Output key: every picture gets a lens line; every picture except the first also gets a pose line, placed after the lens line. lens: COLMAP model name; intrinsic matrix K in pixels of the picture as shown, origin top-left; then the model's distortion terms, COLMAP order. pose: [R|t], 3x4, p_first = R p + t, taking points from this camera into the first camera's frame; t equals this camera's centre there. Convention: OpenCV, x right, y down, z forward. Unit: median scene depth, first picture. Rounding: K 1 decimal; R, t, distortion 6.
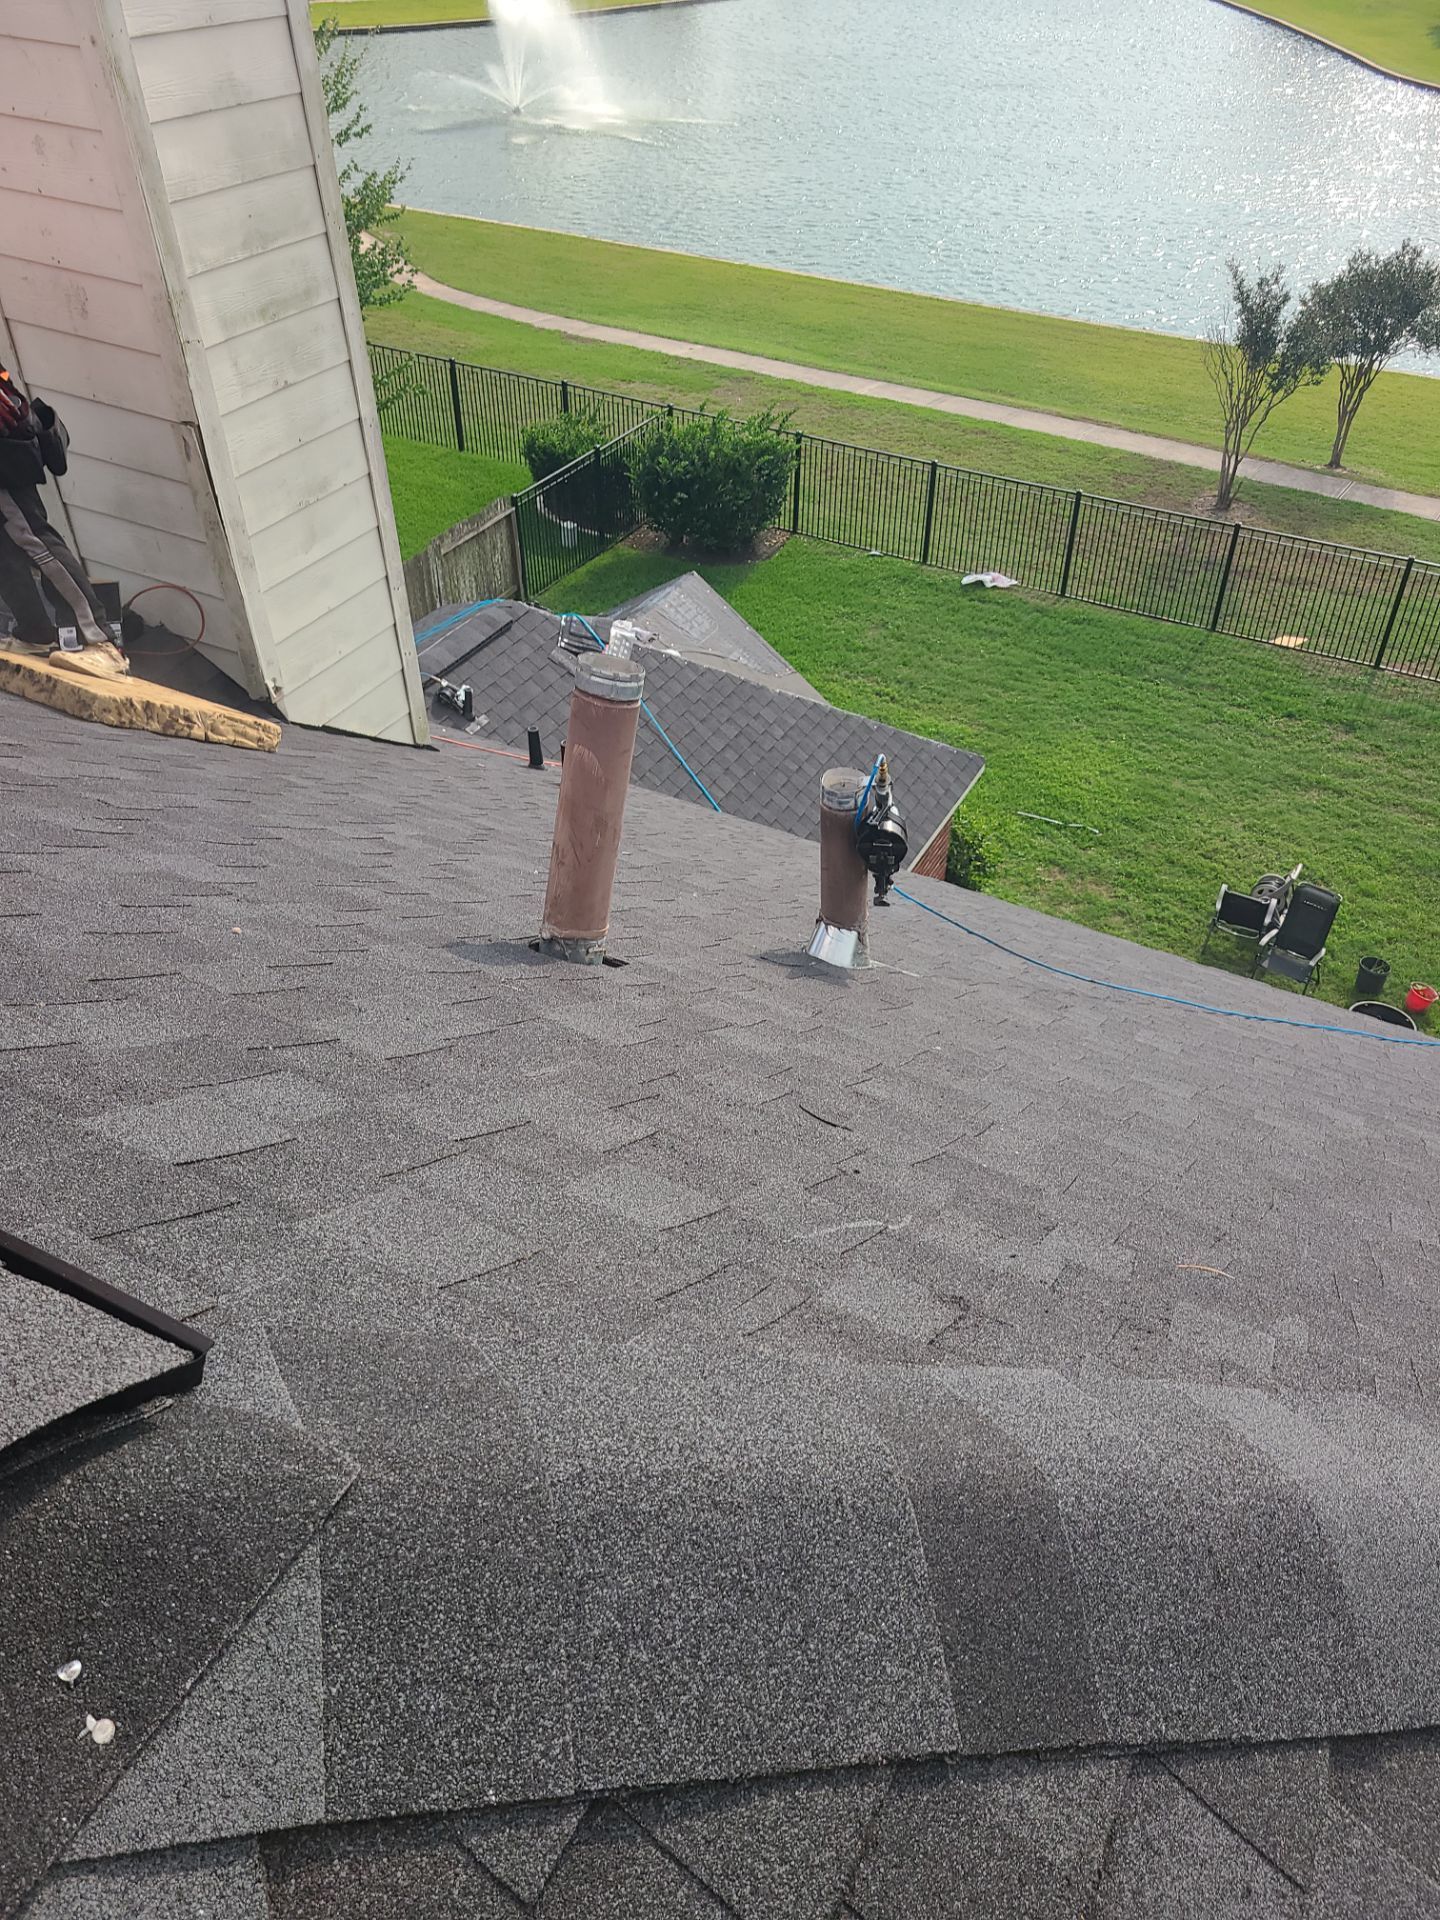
lens RADIAL K [[1446.1, 0, 706.6], [0, 1446.1, 946.3], [0, 0, 1]] dist [0.042495, -0.019356]
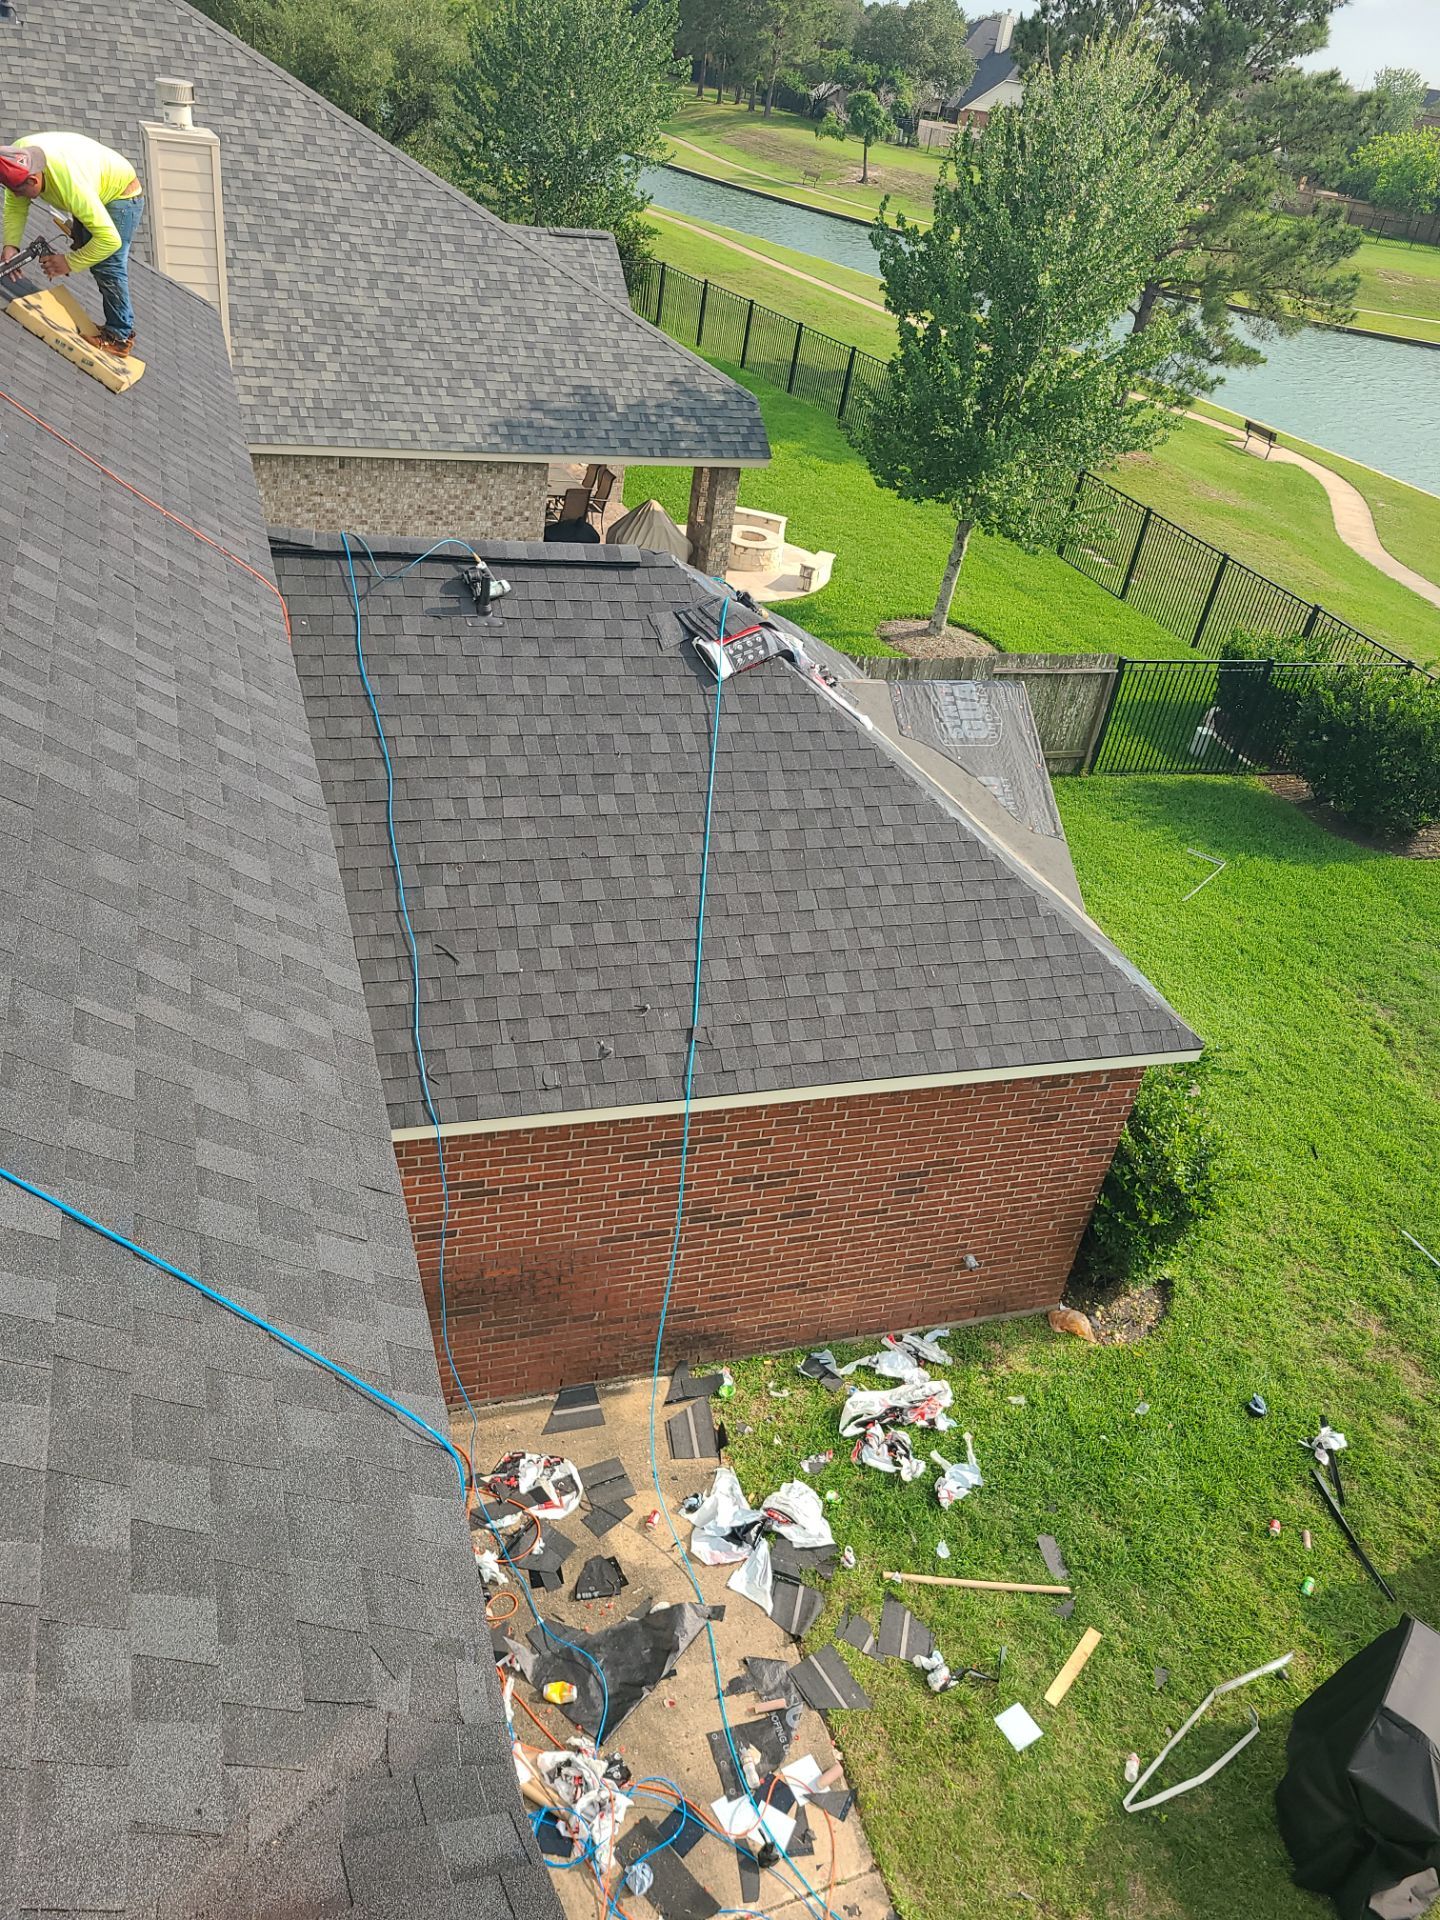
lens RADIAL K [[1424.5, 0, 725.0], [0, 1424.5, 961.6], [0, 0, 1]] dist [0.050263, -0.033148]
pose [[0.719695, 0.450379, -0.528392, 0.250306], [-0.526355, 0.850229, 0.007780, -0.032616], [0.452759, 0.272523, 0.848965, 0.207668]]
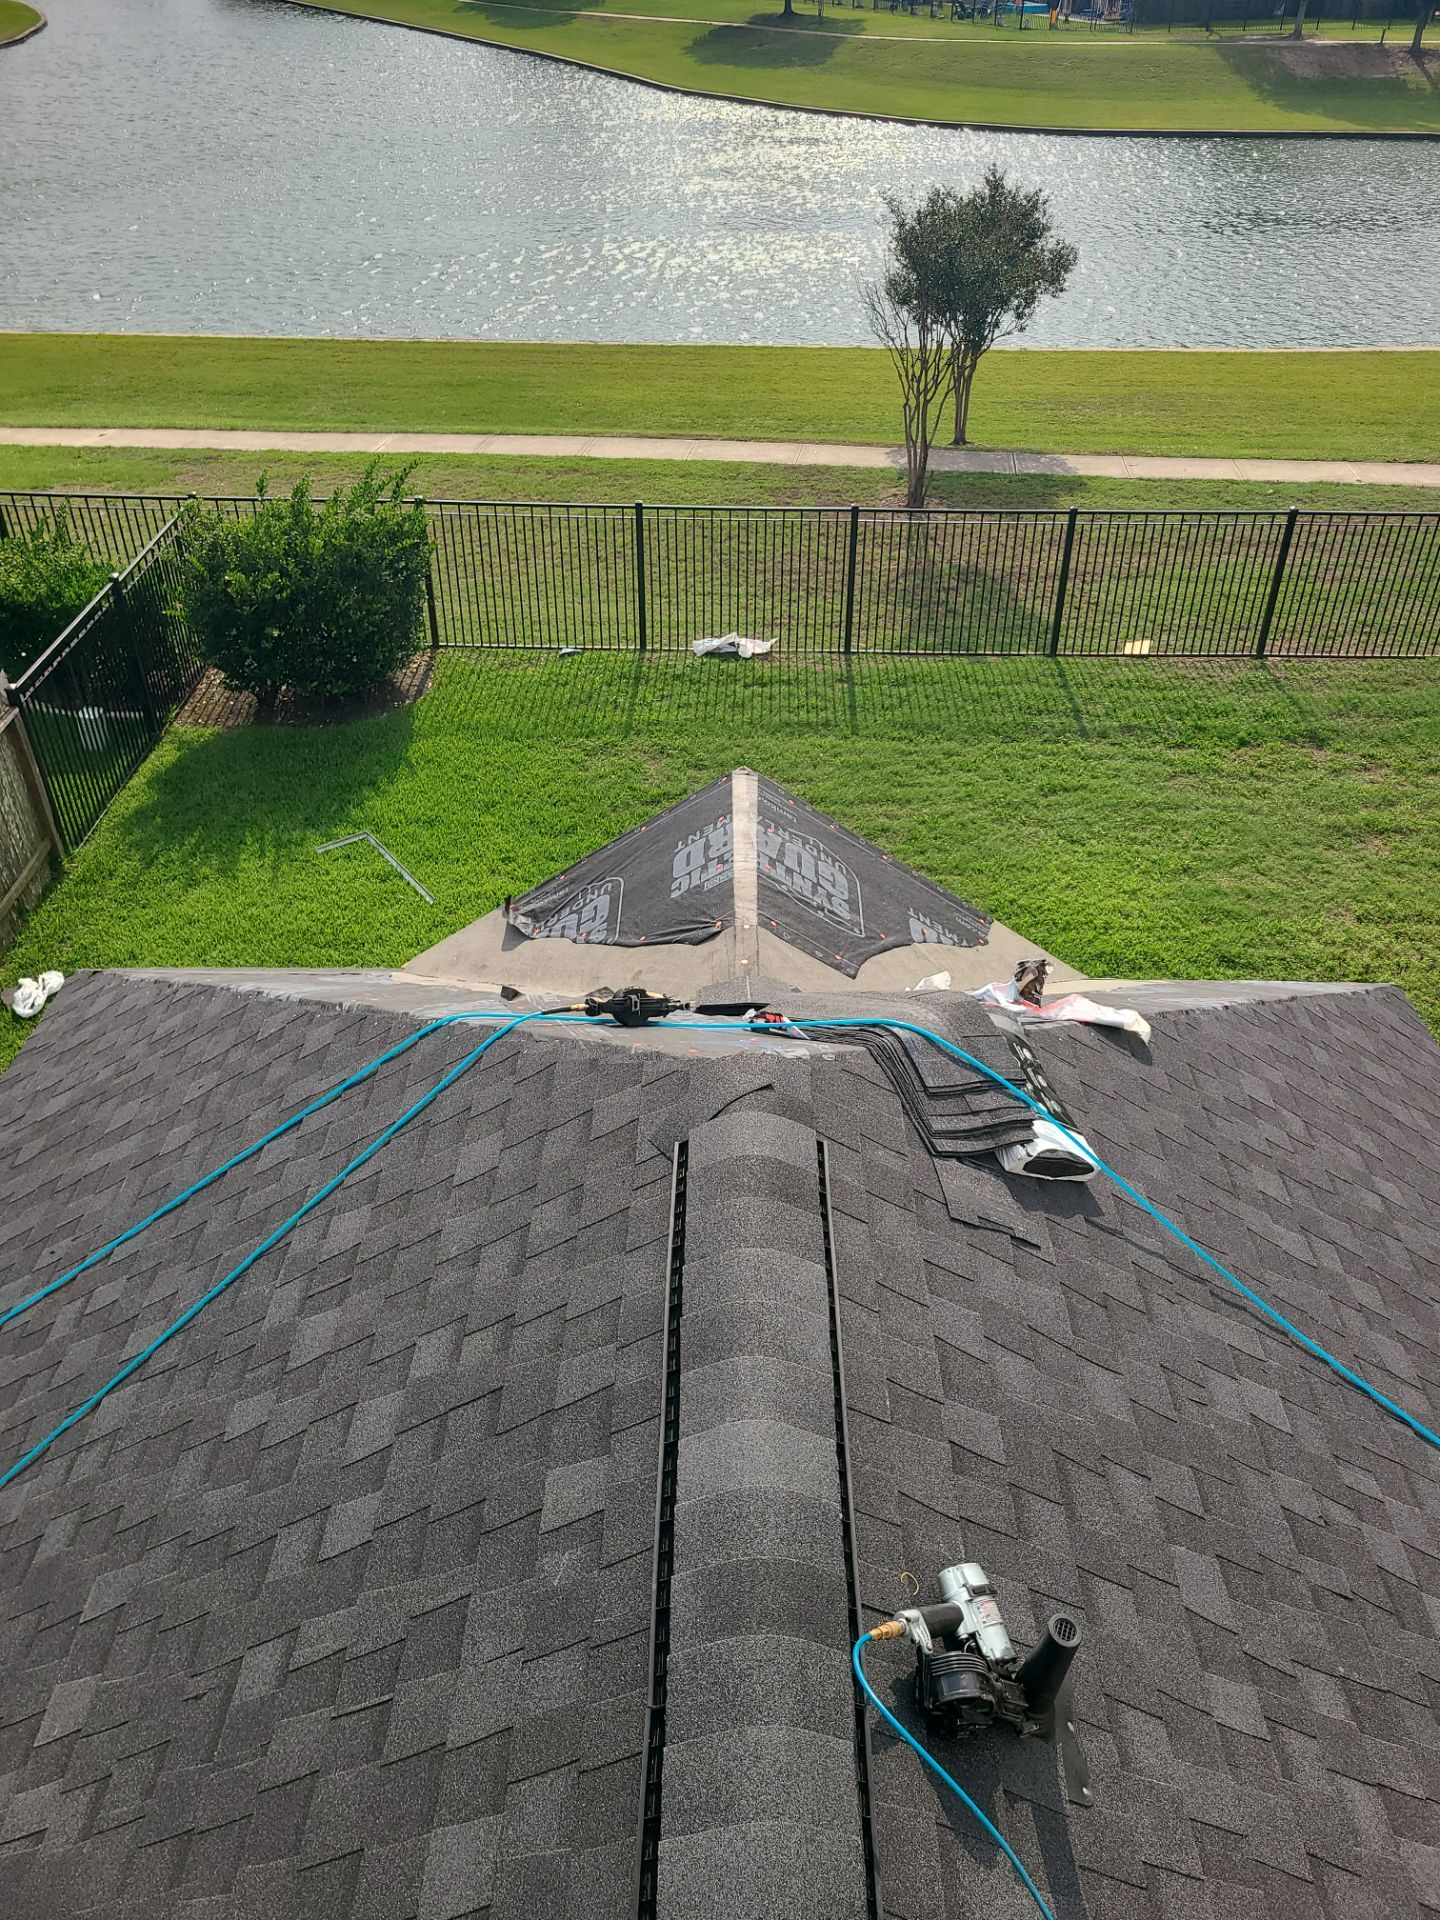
lens RADIAL K [[1465.4, 0, 752.1], [0, 1465.4, 954.0], [0, 0, 1]] dist [0.044795, -0.028073]
pose [[0.878903, -0.290050, 0.378684, -0.133119], [0.304841, 0.952154, 0.021777, -0.148927], [-0.366882, 0.096299, 0.925270, 0.411072]]
